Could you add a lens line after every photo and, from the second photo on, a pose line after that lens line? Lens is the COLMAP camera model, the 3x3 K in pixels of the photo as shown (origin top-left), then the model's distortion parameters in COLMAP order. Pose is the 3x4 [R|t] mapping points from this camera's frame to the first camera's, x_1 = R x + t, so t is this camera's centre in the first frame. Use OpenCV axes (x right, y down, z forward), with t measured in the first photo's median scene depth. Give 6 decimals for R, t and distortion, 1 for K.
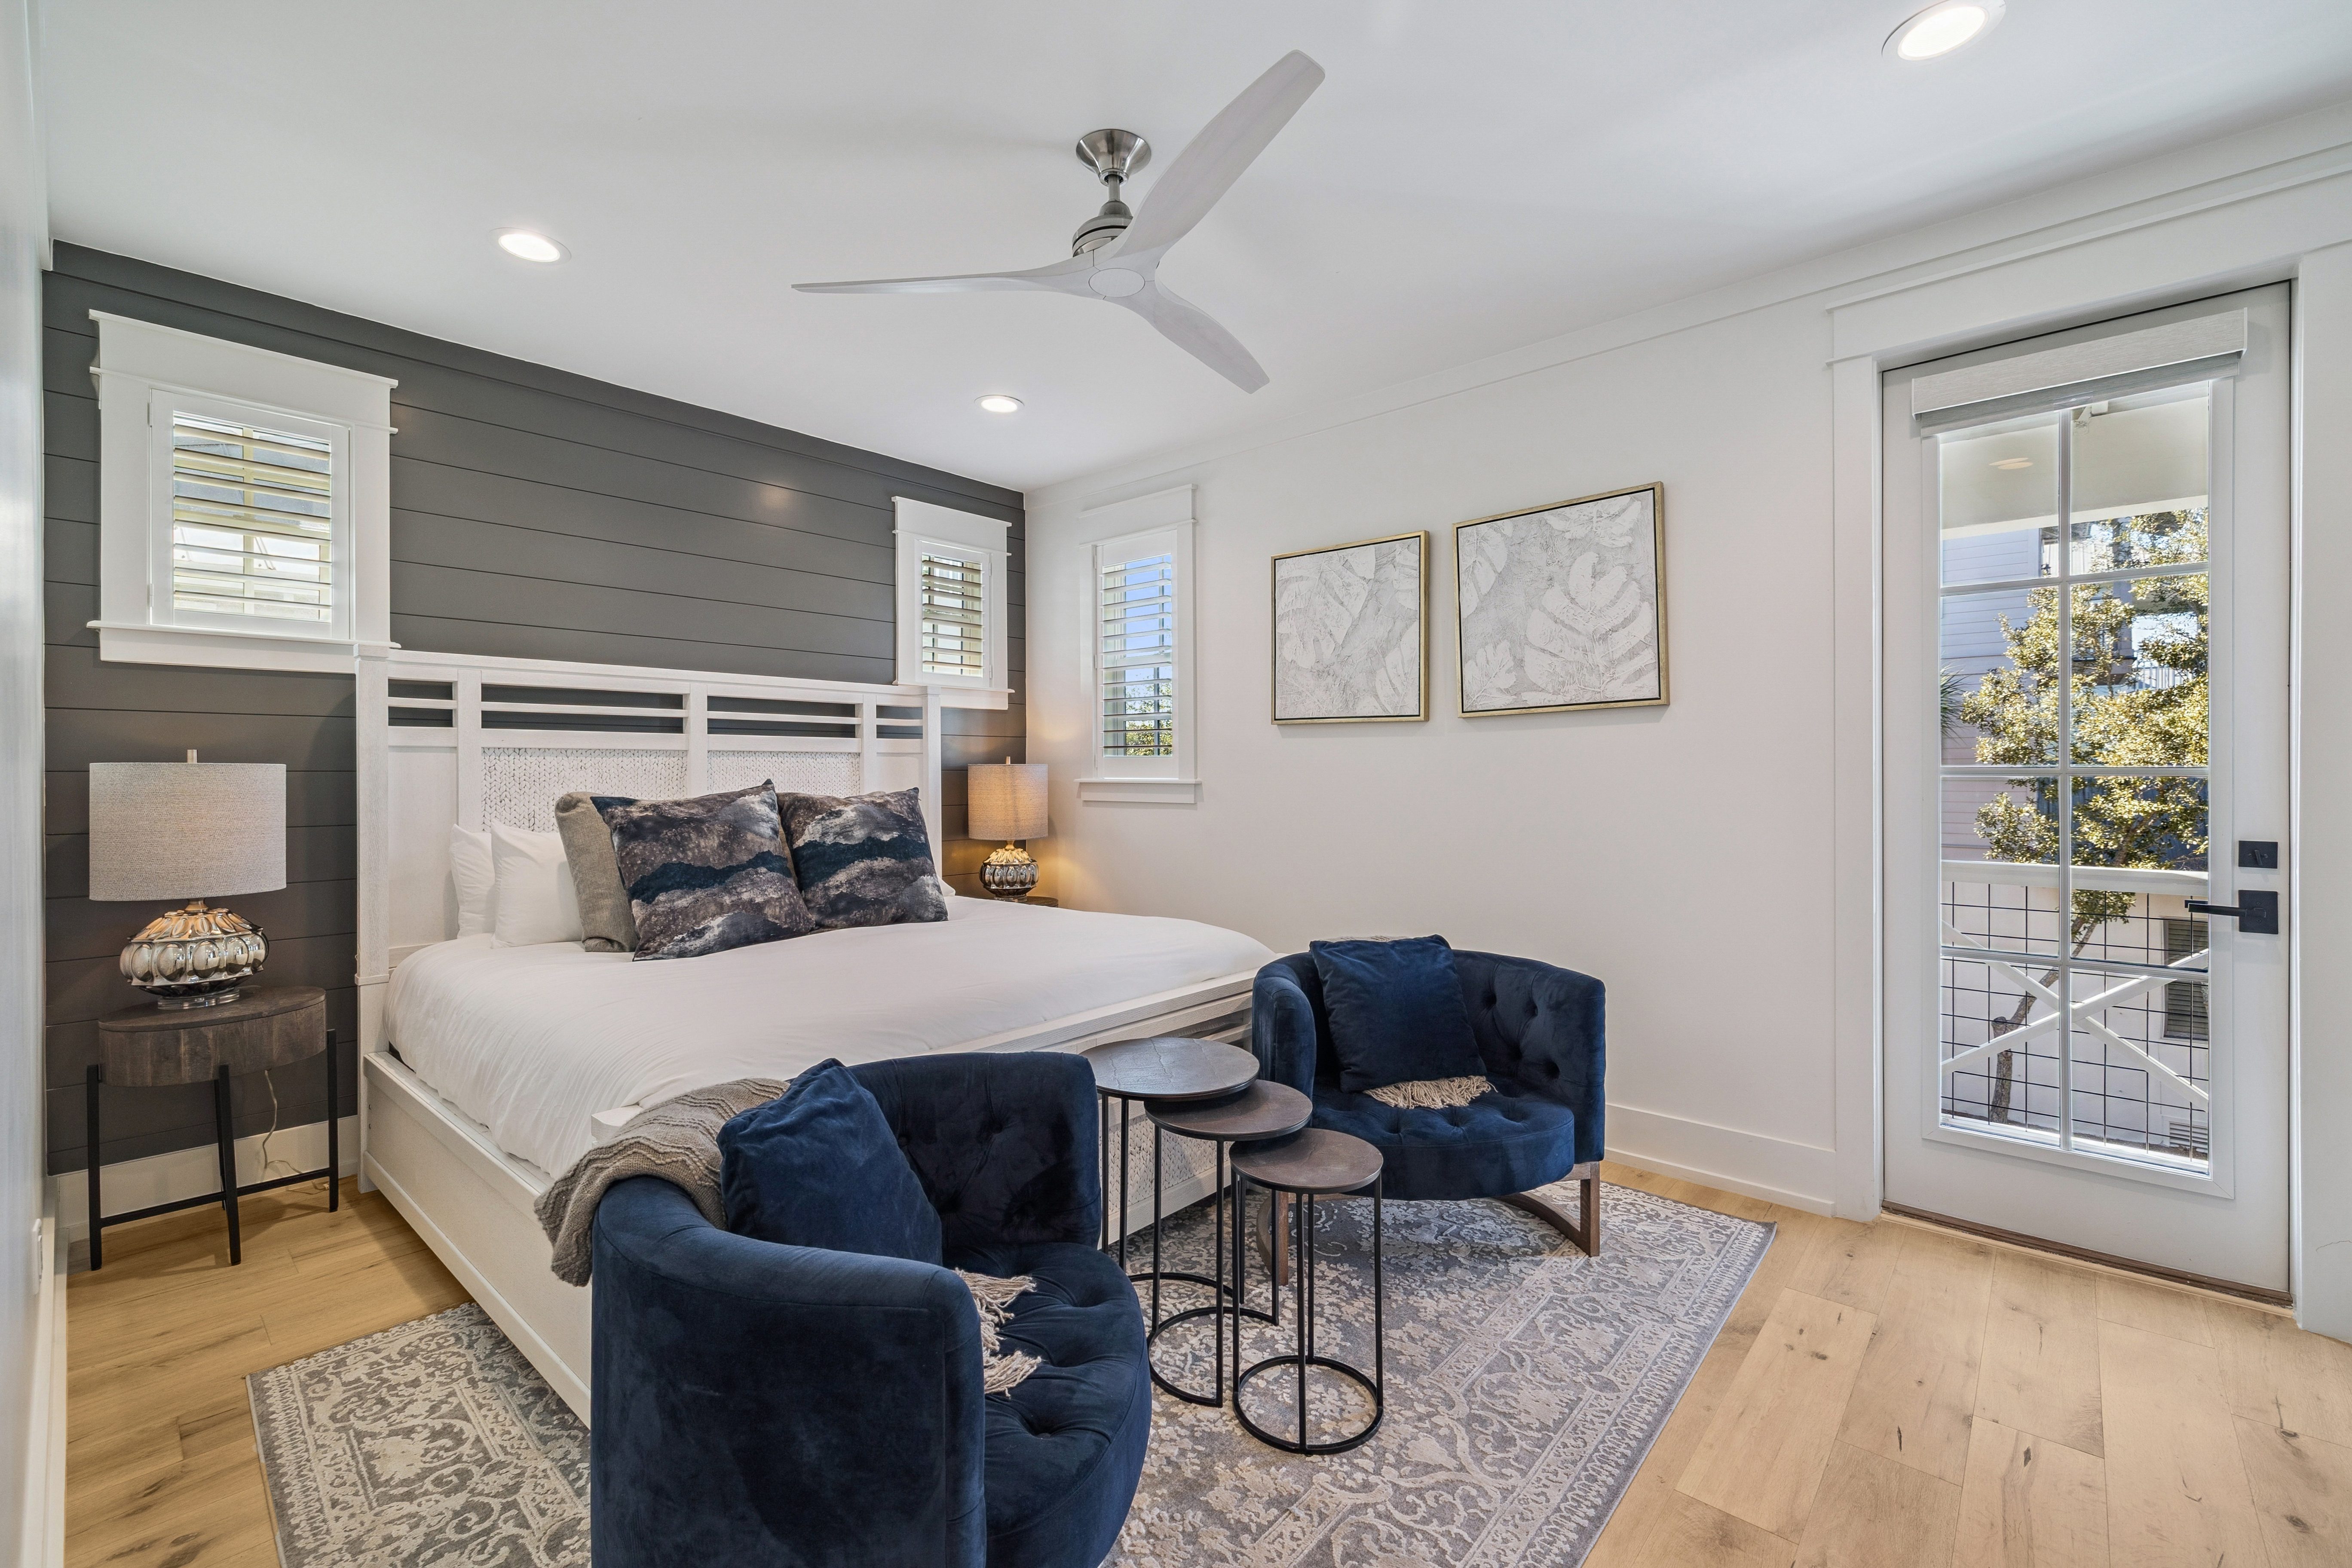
lens RADIAL K [[981.0, 0, 1192.5], [0, 981.0, 767.9], [0, 0, 1]] dist [0.002189, -0.000615]
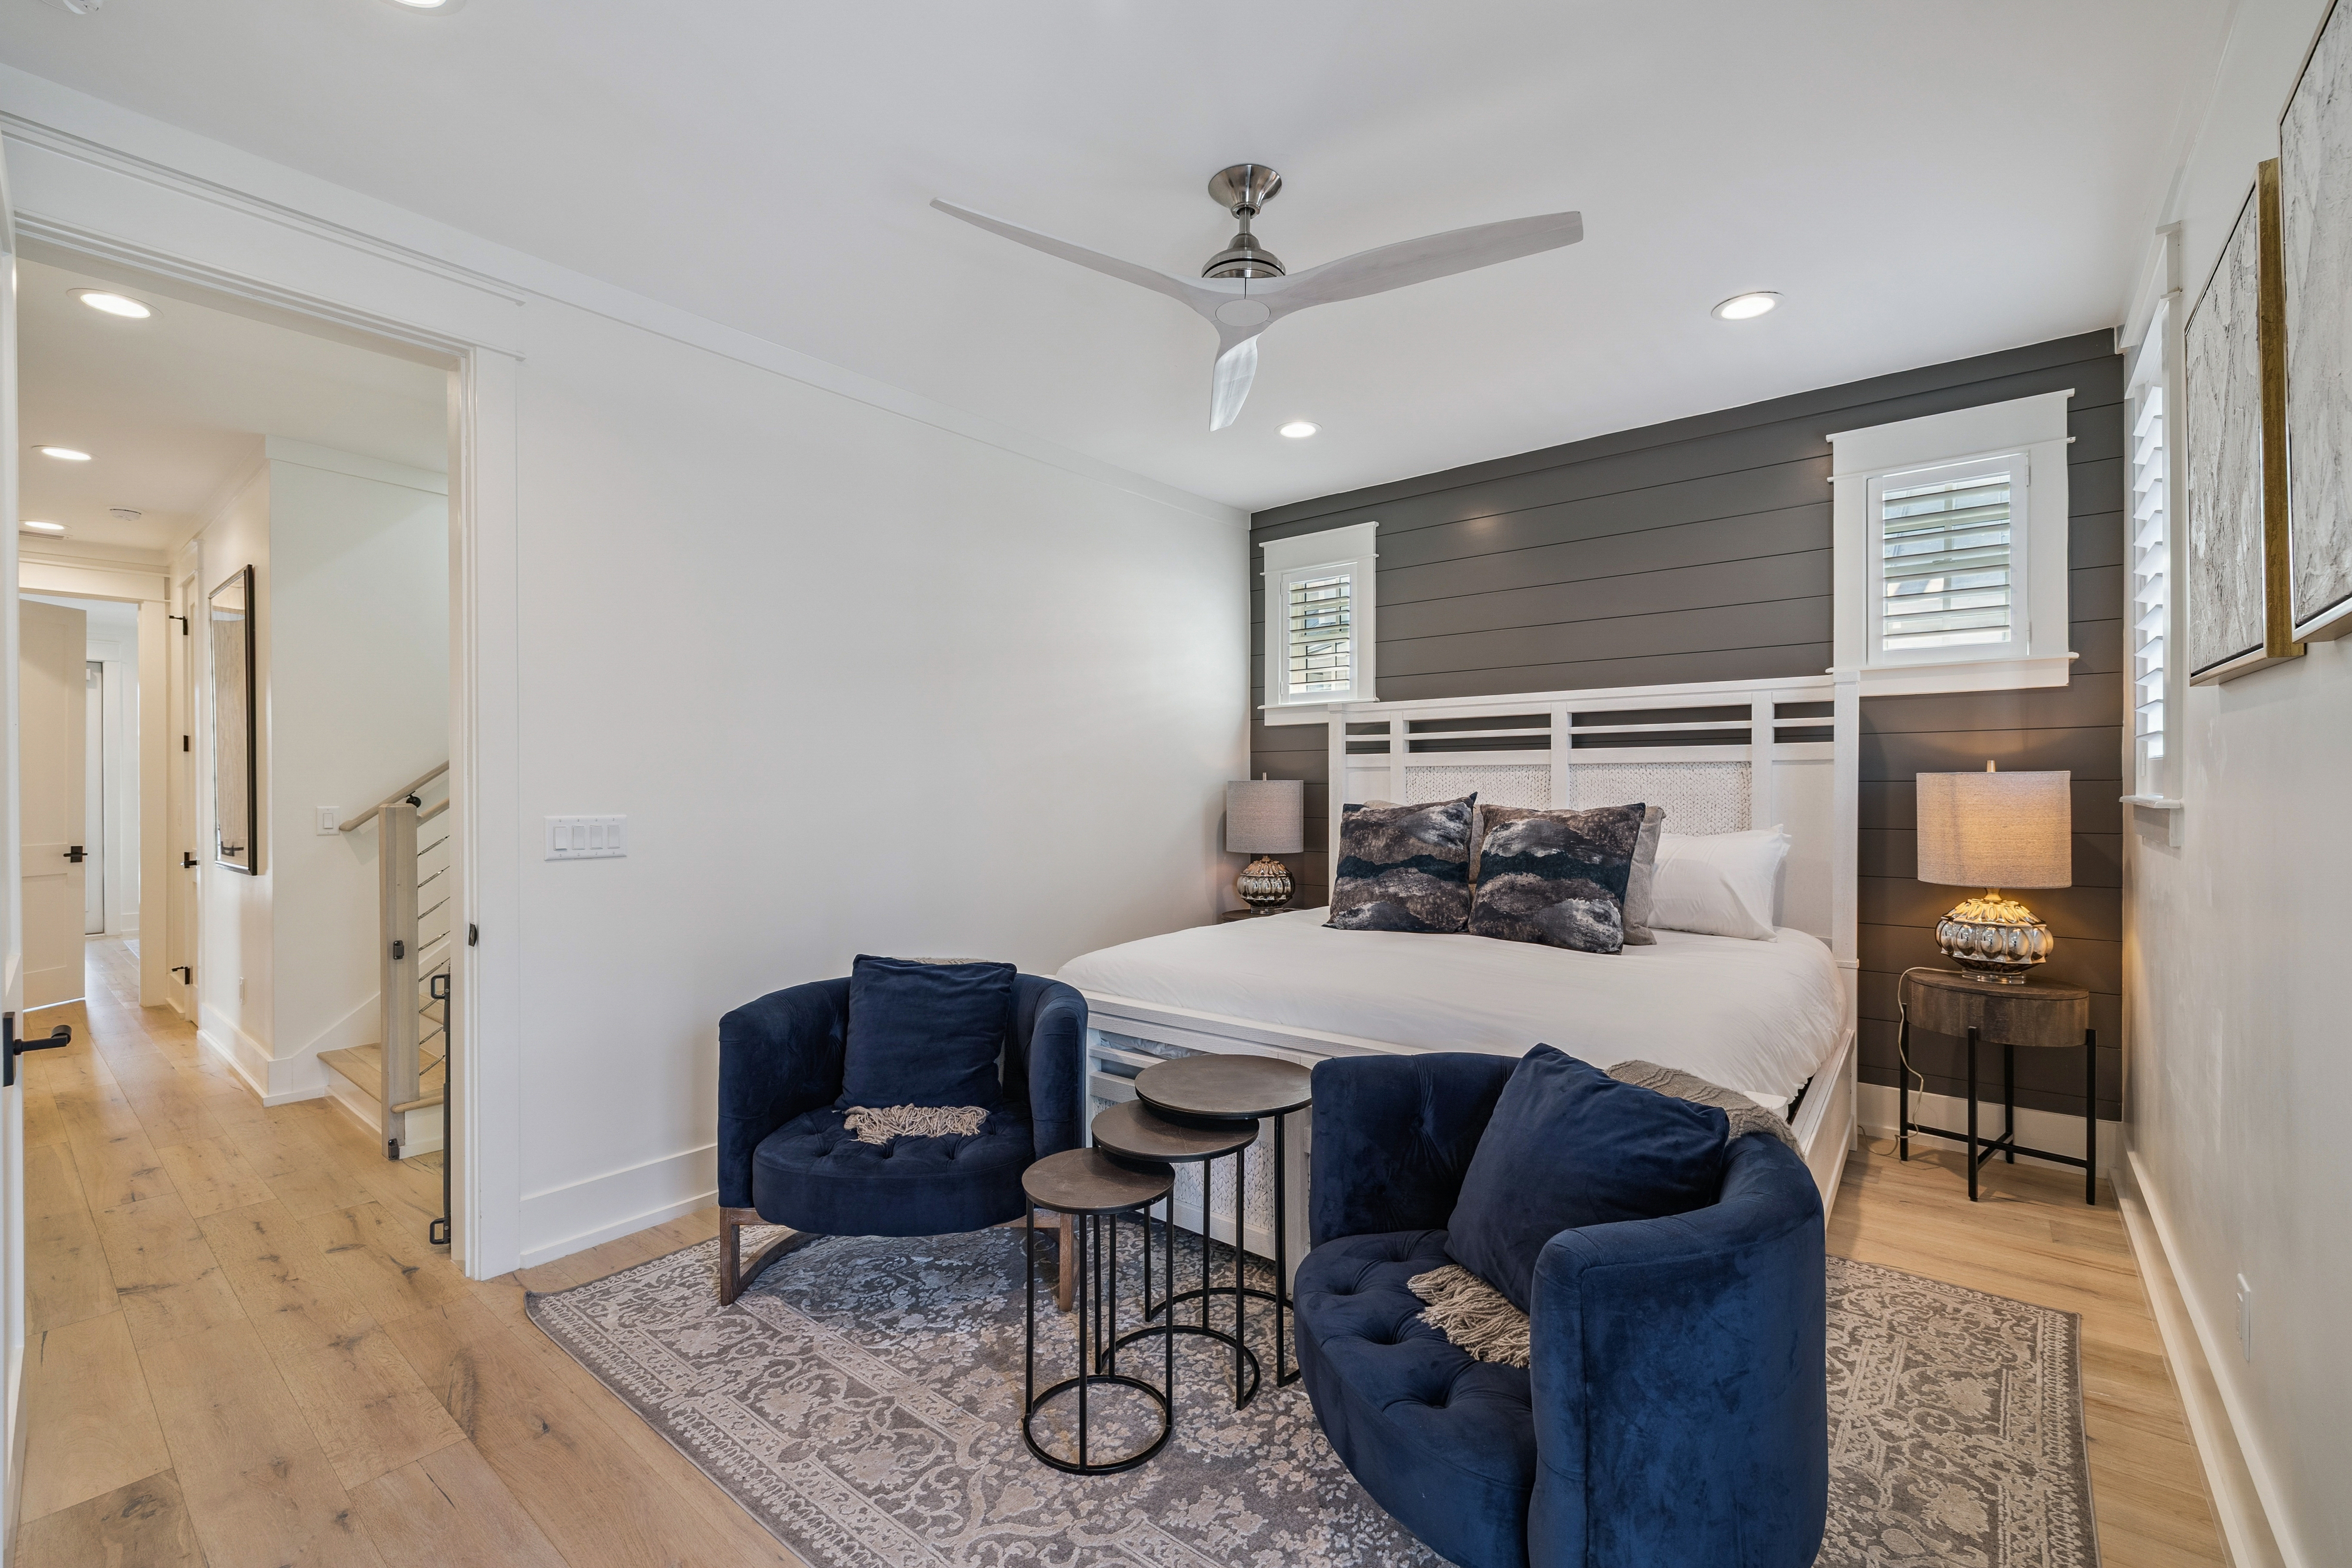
lens RADIAL K [[981.0, 0, 1187.9], [0, 981.0, 798.1], [0, 0, 1]] dist [0.002189, -0.000615]
pose [[0.065021, 0.021091, -0.997661, 0.652339], [0.010520, 0.999707, 0.021820, -0.009588], [0.997828, -0.011914, 0.064780, 0.603117]]
